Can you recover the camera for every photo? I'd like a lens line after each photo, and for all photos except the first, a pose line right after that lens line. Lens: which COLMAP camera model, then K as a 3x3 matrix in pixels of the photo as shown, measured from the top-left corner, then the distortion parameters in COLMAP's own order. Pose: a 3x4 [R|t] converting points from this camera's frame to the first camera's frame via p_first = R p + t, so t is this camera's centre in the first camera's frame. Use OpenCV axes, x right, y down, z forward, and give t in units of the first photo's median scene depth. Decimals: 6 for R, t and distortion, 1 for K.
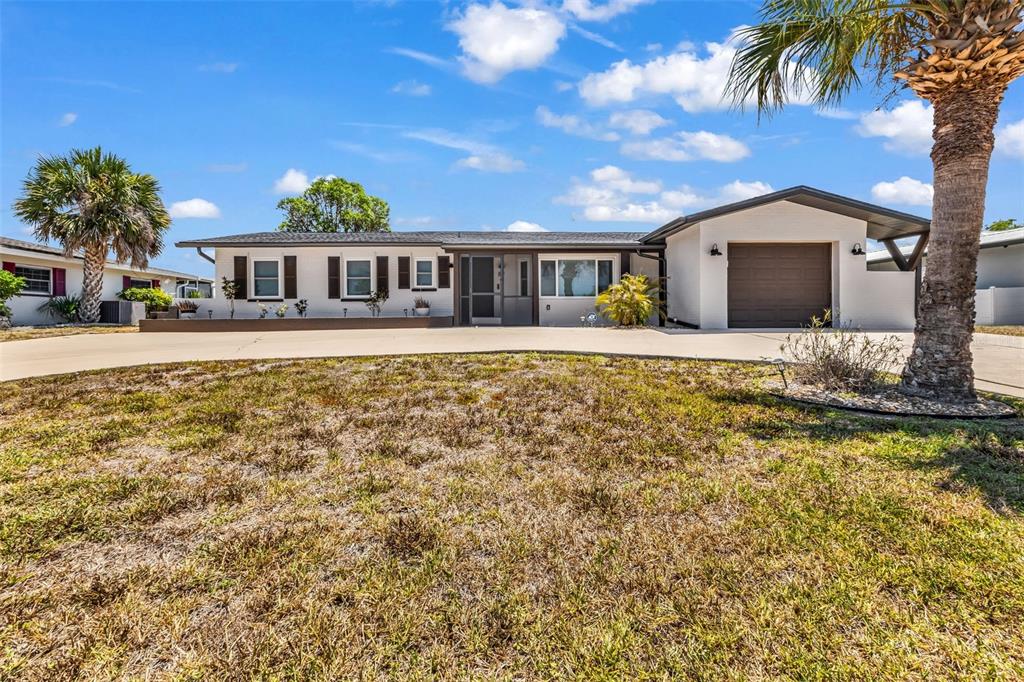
lens RADIAL K [[446.7, 0, 492.2], [0, 446.7, 341.6], [0, 0, 1]] dist [0.003273, 0.000144]
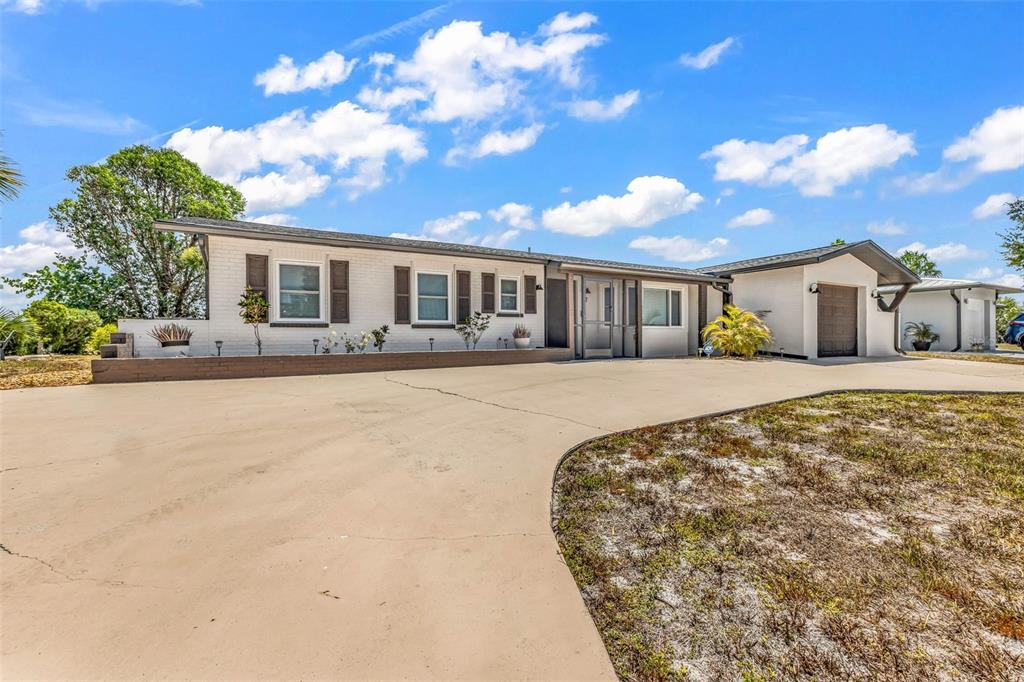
lens RADIAL K [[446.7, 0, 492.2], [0, 446.7, 341.6], [0, 0, 1]] dist [0.003273, 0.000144]
pose [[0.888135, -0.002862, 0.459574, -0.556849], [0.021205, 0.999171, -0.034755, -0.040121], [-0.459093, 0.040612, 0.887459, 0.297234]]
